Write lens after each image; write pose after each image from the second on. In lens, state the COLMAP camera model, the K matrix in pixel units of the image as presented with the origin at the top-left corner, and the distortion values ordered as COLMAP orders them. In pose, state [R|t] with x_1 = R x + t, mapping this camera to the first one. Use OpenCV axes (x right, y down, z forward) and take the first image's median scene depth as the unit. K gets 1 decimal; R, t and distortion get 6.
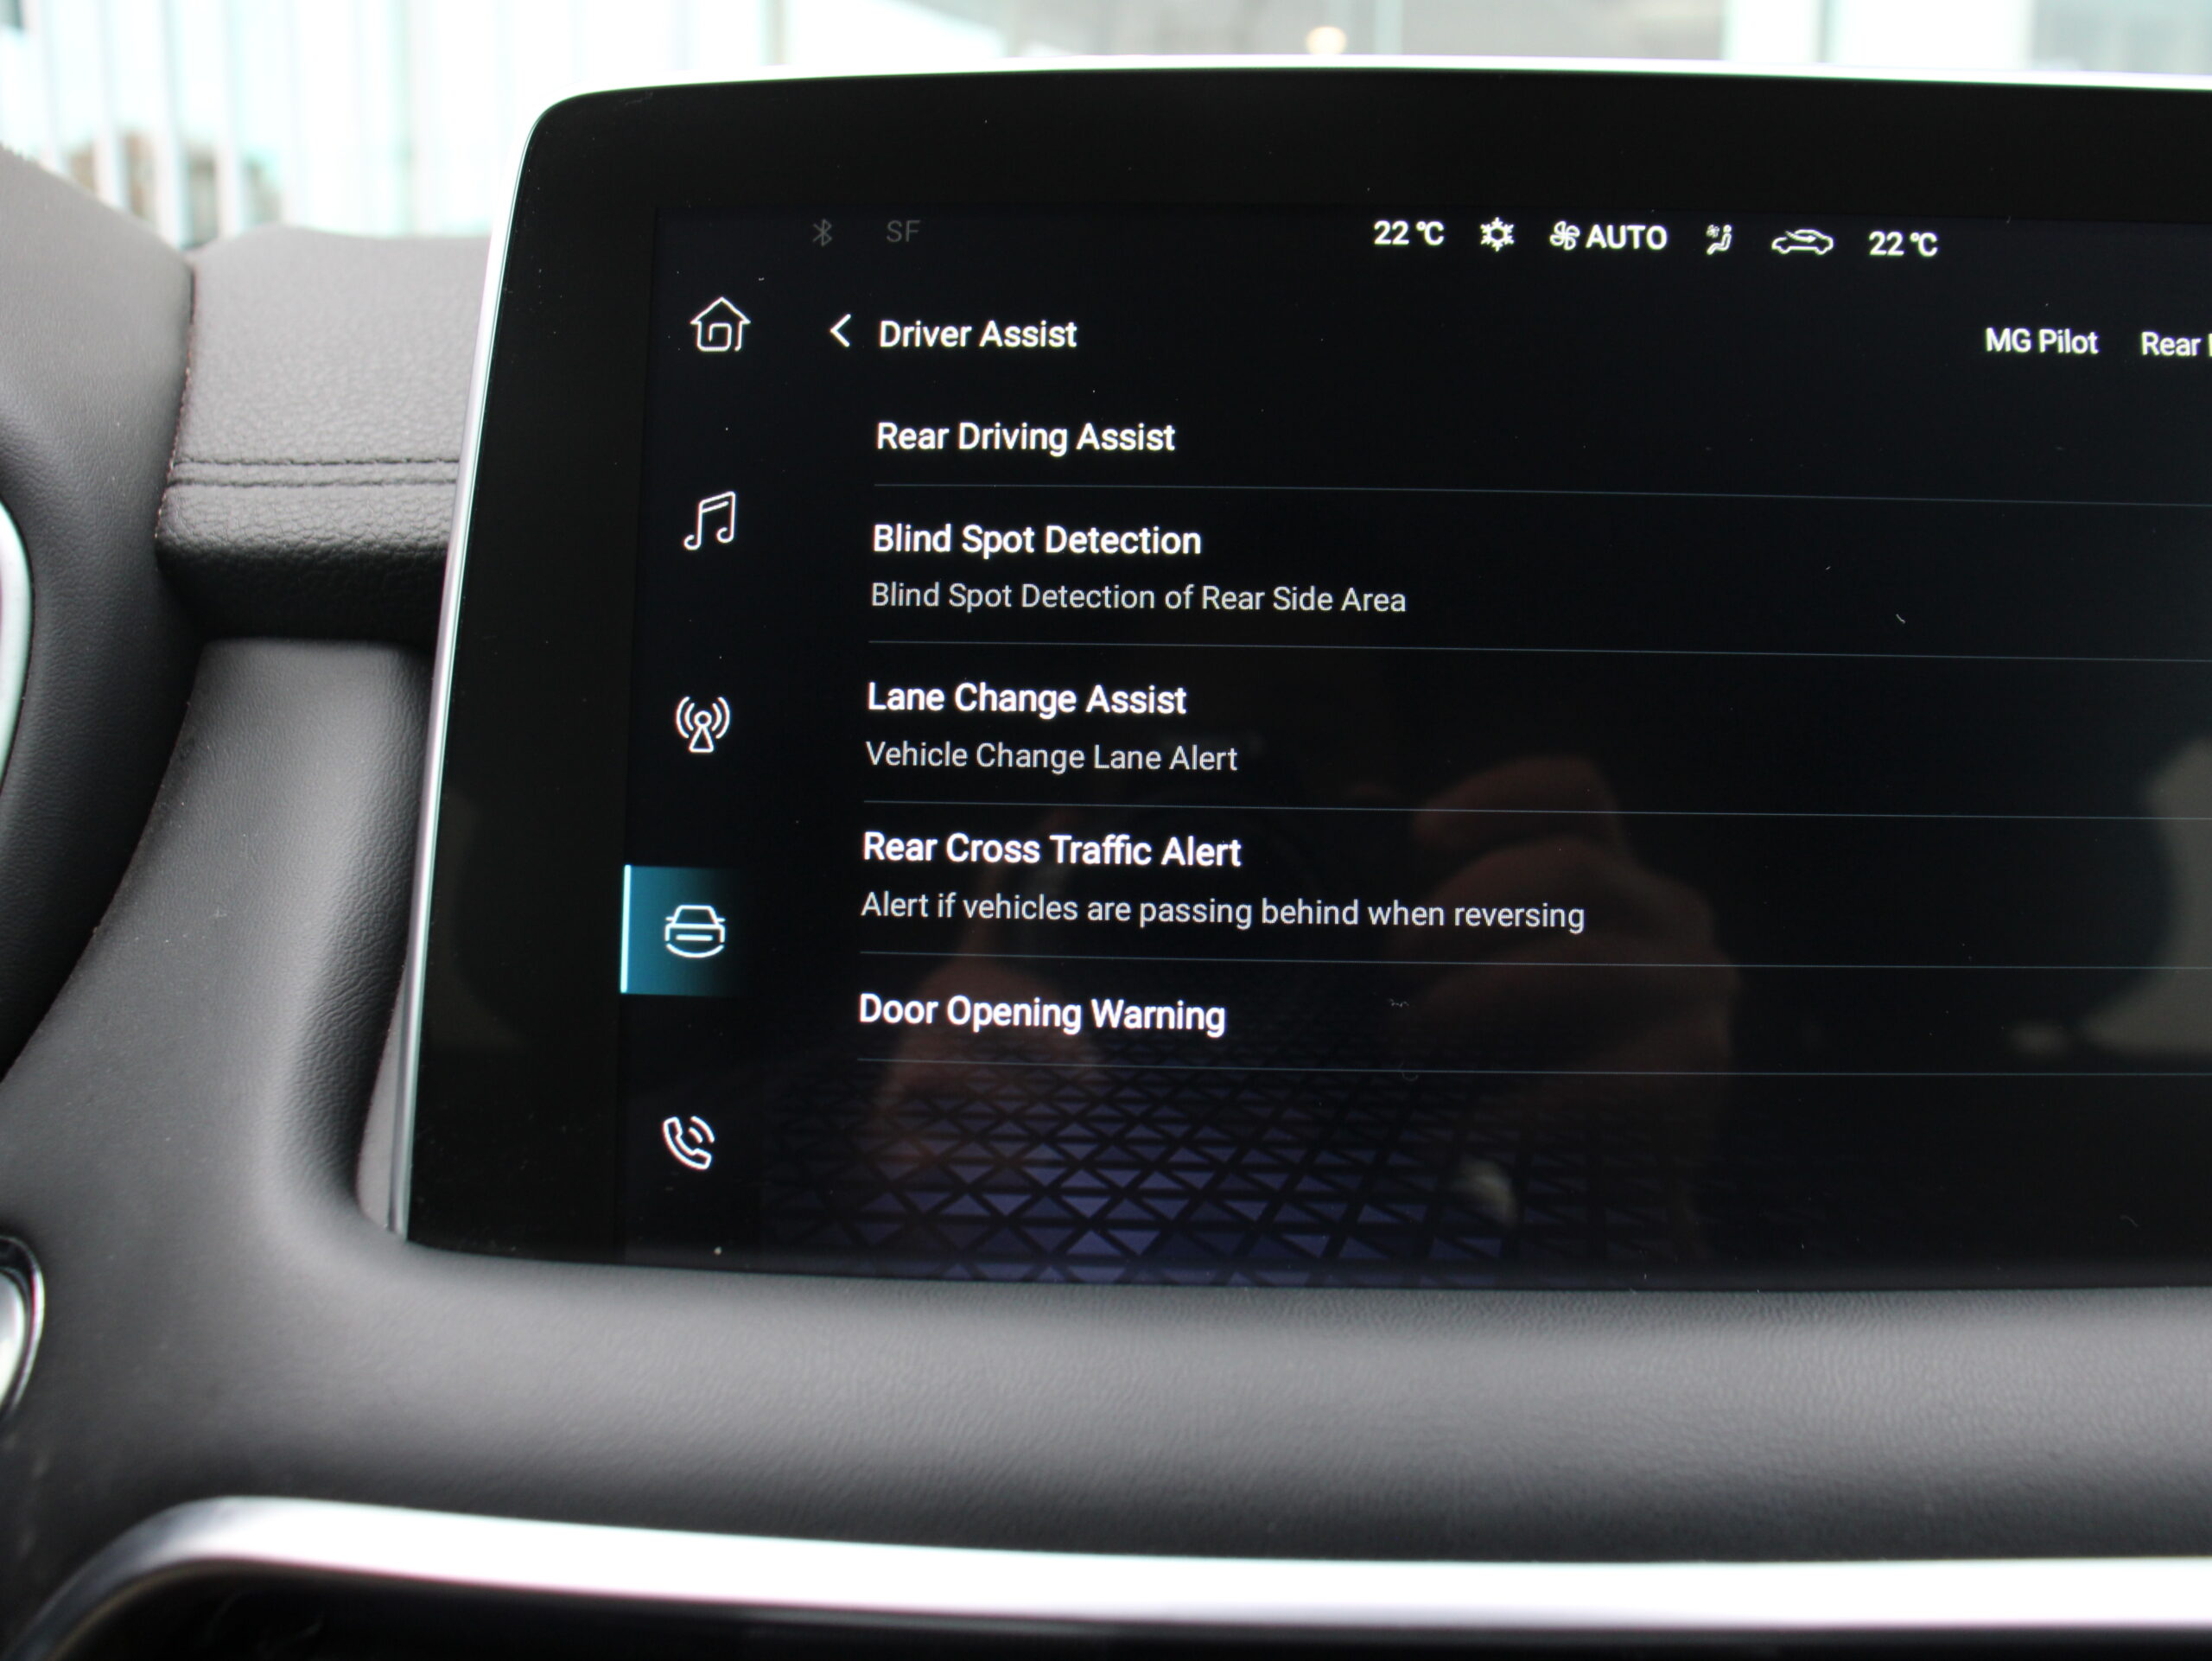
lens RADIAL K [[2015.7, 0, 1113.9], [0, 2015.7, 782.1], [0, 0, 1]] dist [-0.185100, 0.131350]
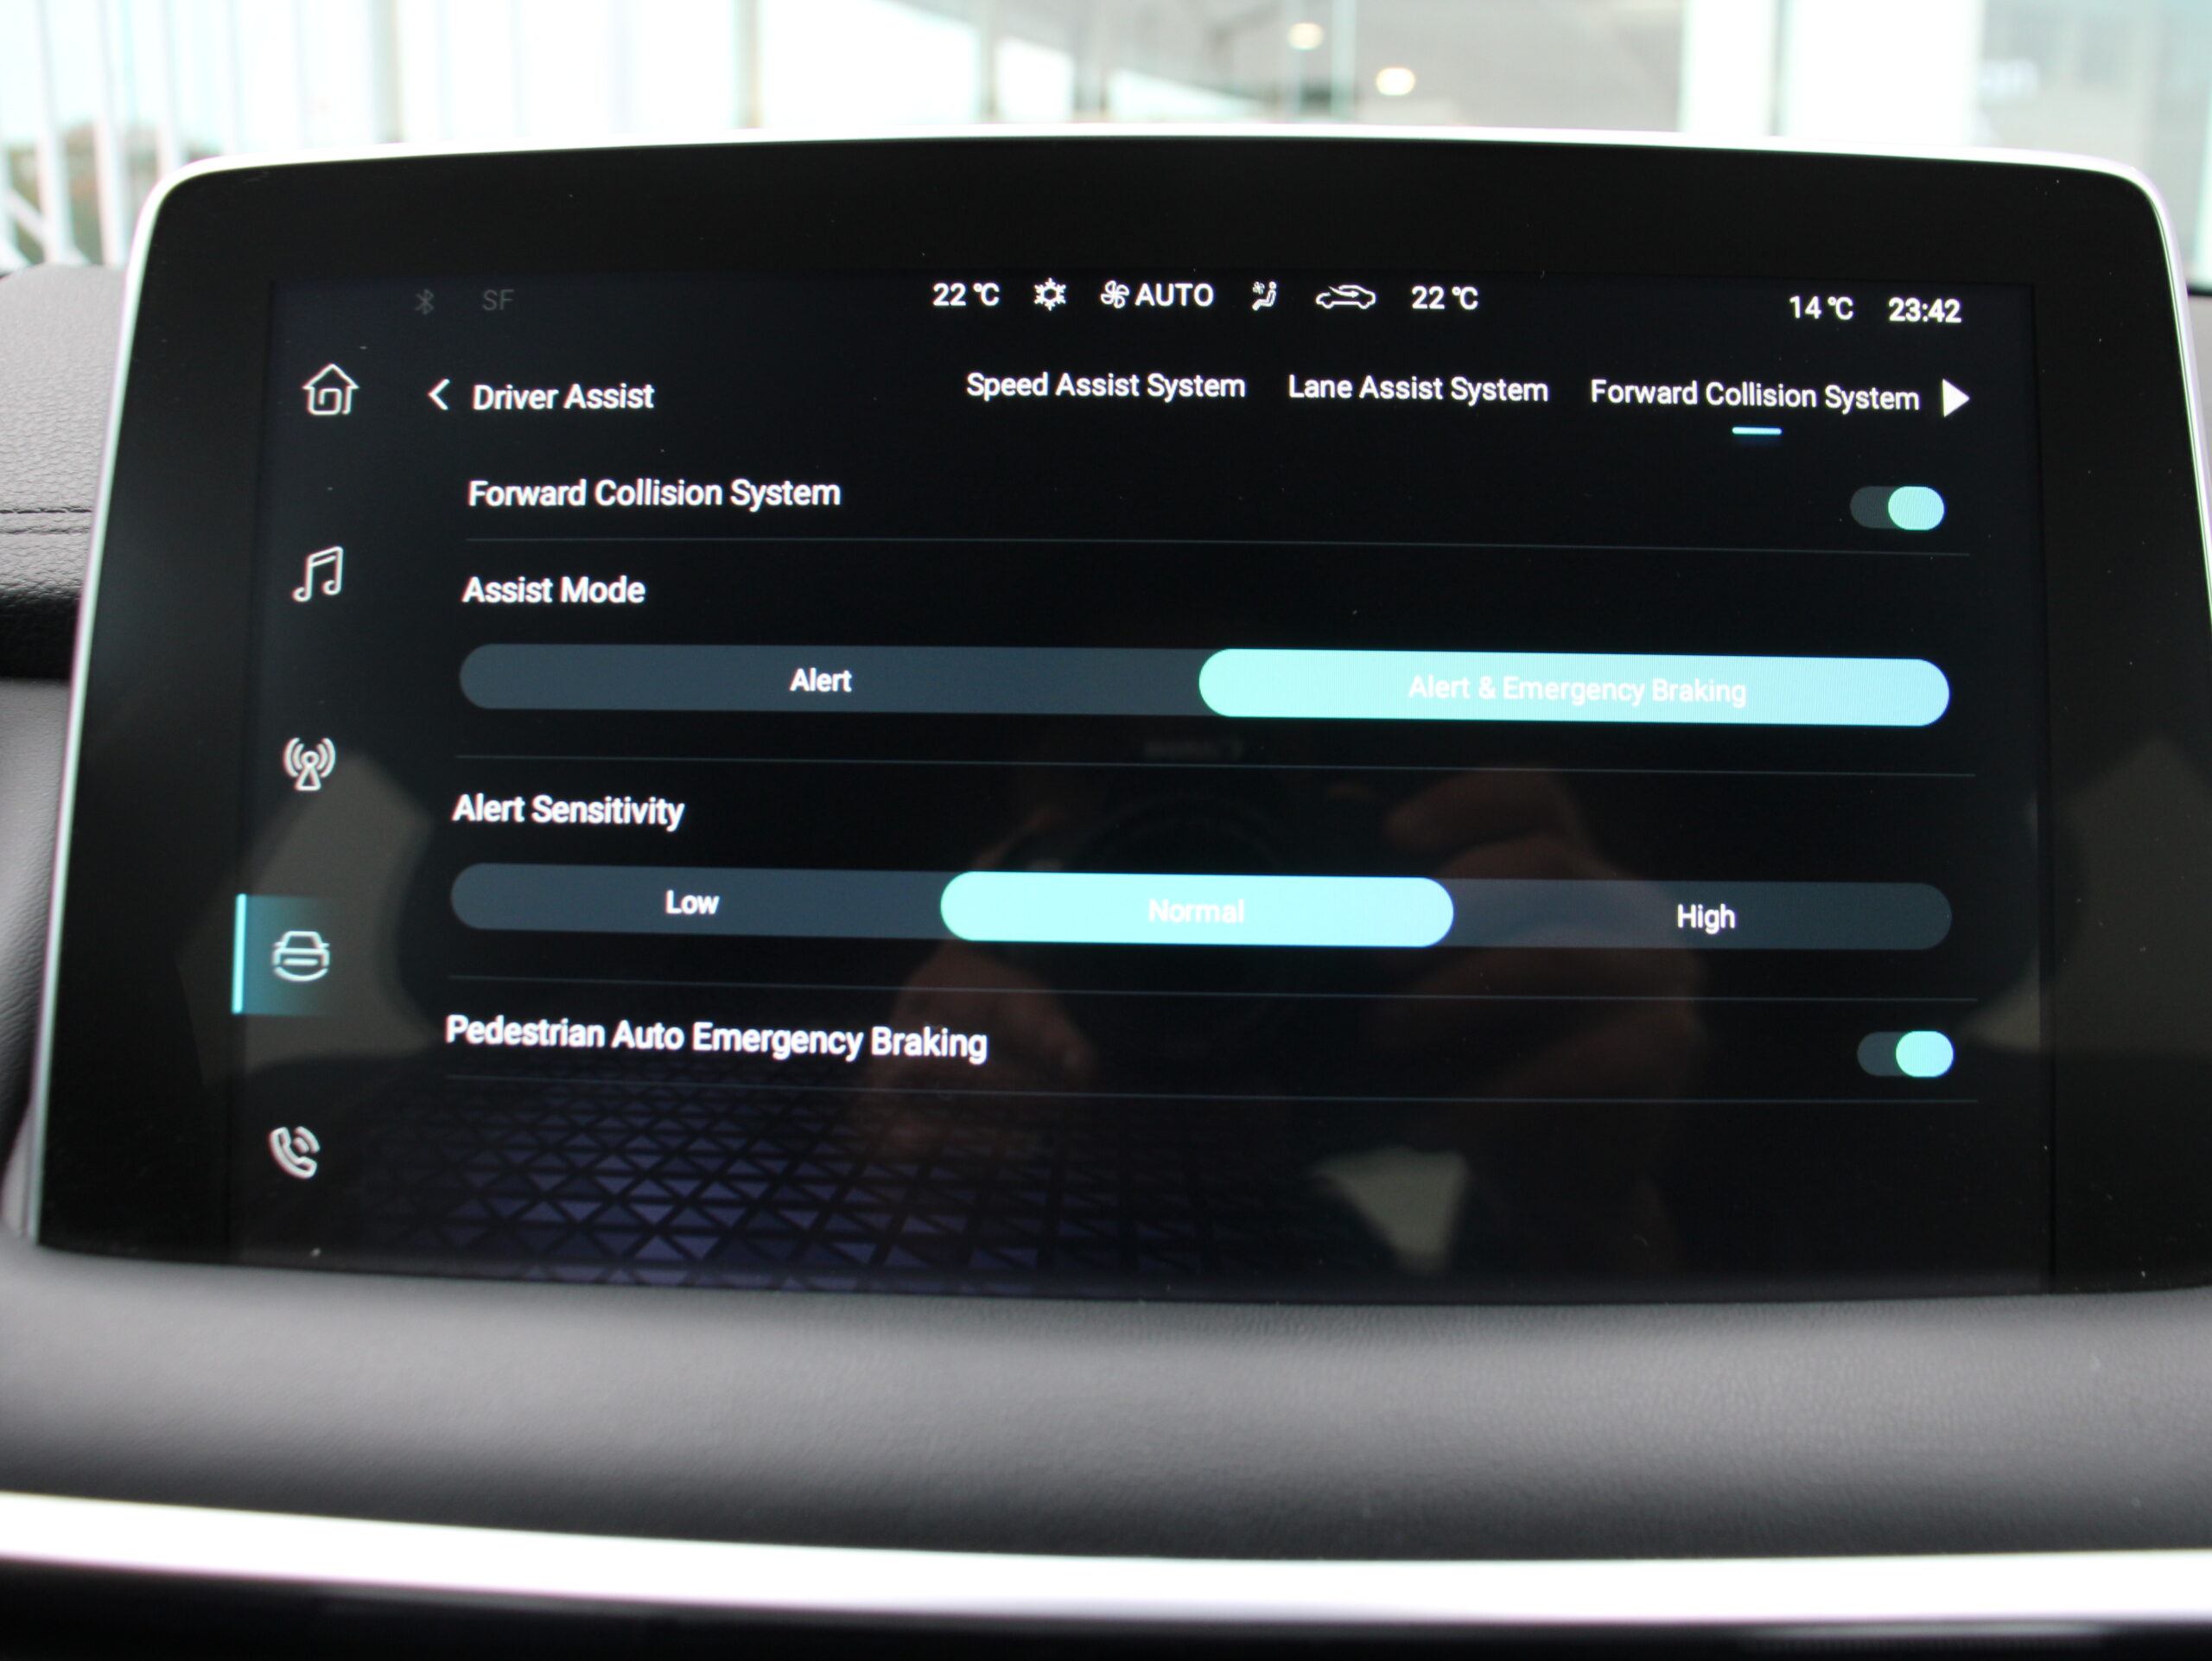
lens RADIAL K [[2018.7, 0, 1110.8], [0, 2018.7, 806.0], [0, 0, 1]] dist [-0.185896, 0.149514]
pose [[0.999978, -0.000947, 0.006581, 0.219418], [0.000862, 0.999917, 0.012851, -0.019441], [-0.006593, -0.012845, 0.999896, -0.061924]]
